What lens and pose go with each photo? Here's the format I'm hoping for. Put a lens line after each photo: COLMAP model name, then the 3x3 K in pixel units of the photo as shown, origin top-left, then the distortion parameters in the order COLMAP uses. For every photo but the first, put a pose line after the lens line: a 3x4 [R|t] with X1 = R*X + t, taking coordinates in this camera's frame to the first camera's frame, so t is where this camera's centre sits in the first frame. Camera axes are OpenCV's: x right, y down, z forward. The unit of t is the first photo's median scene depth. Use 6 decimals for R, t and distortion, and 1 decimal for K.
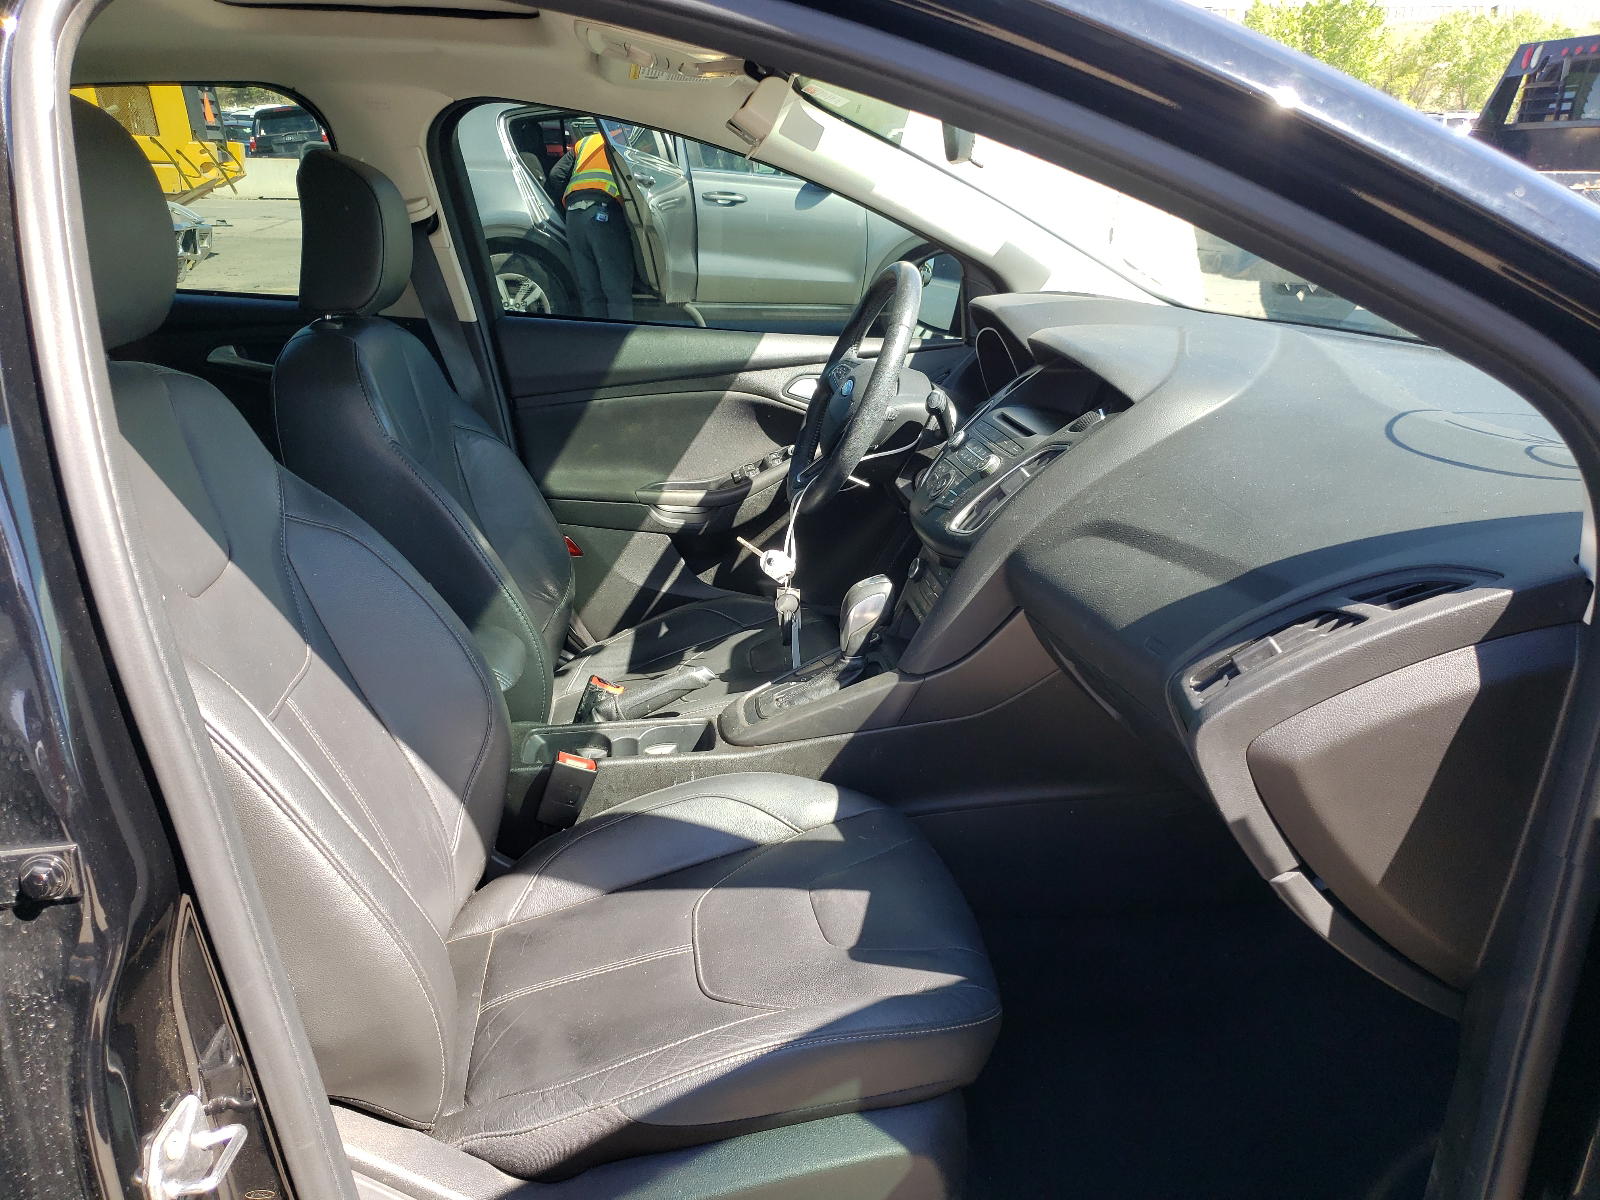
lens RADIAL K [[1197.9, 0, 800.0], [0, 1197.9, 600.0], [0, 0, 1]] dist [0.064031, 0.001245]
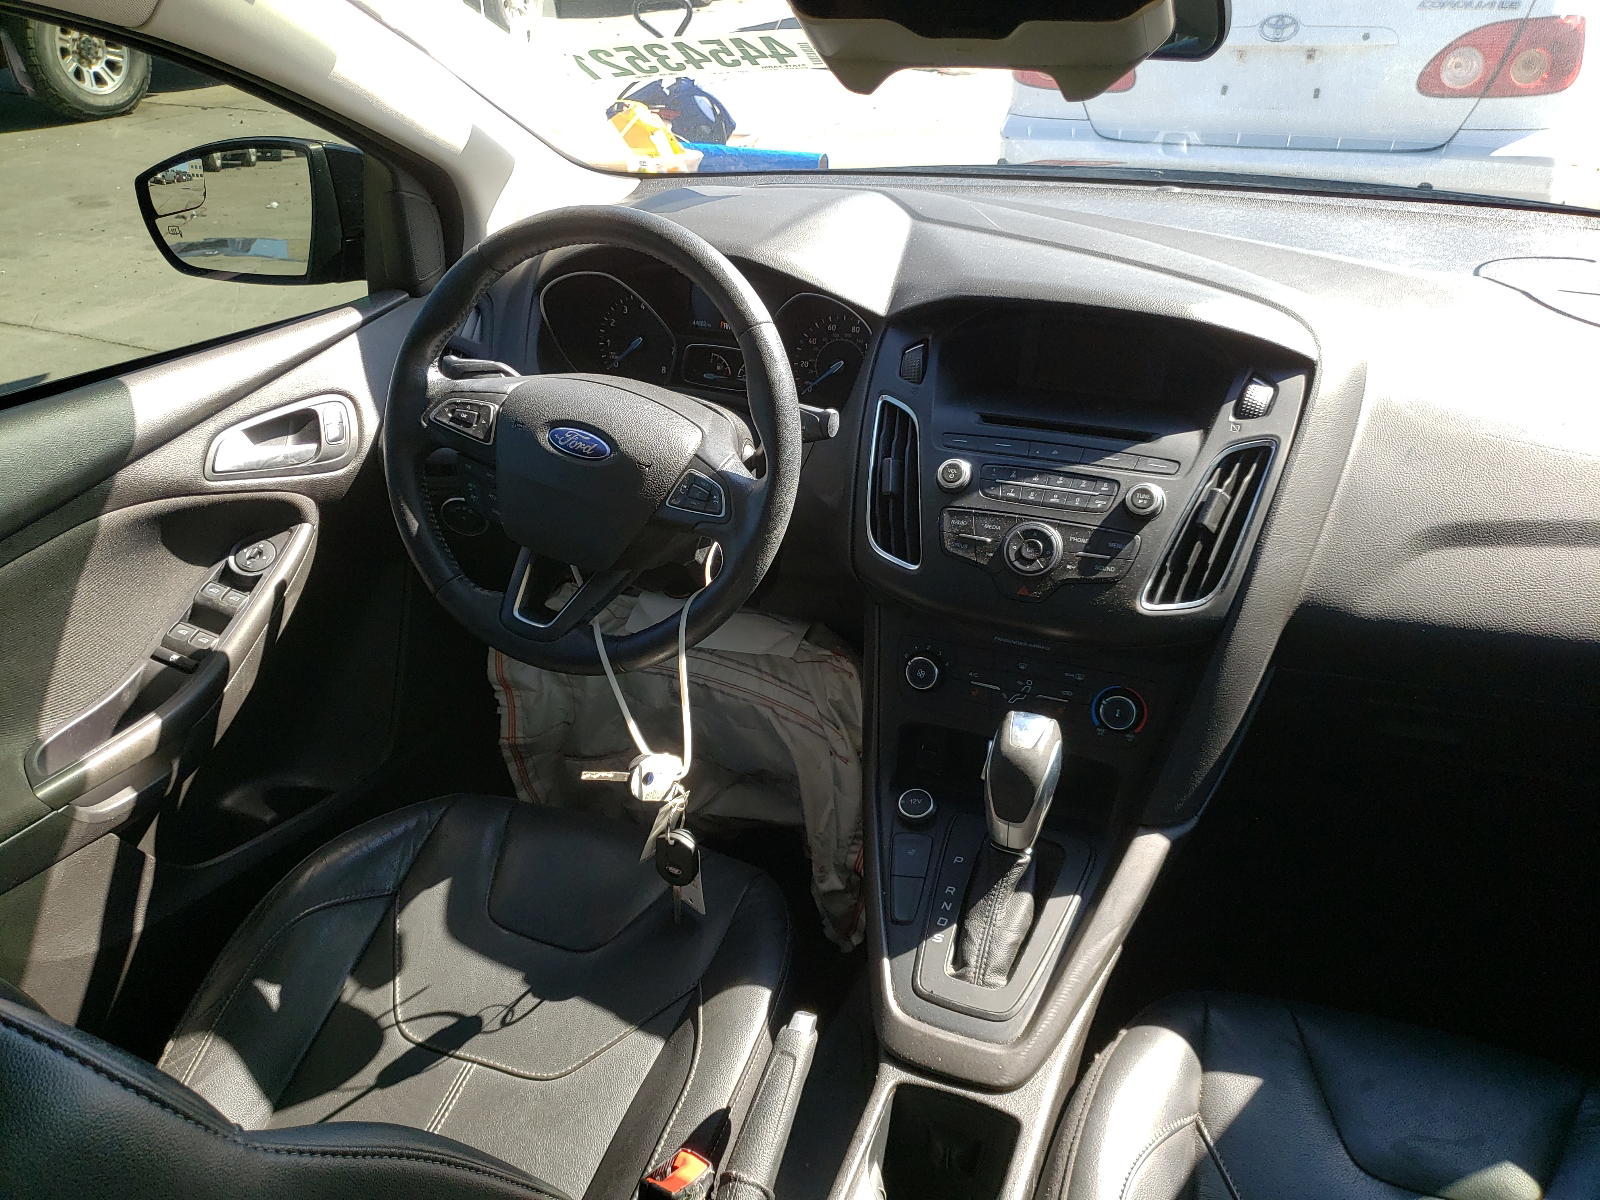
lens RADIAL K [[1197.9, 0, 800.0], [0, 1197.9, 600.0], [0, 0, 1]] dist [0.064031, 0.001245]
pose [[0.503410, -0.440997, 0.743034, -0.301579], [0.305285, 0.895261, 0.324513, -0.217355], [-0.808319, 0.063473, 0.585313, 0.481783]]
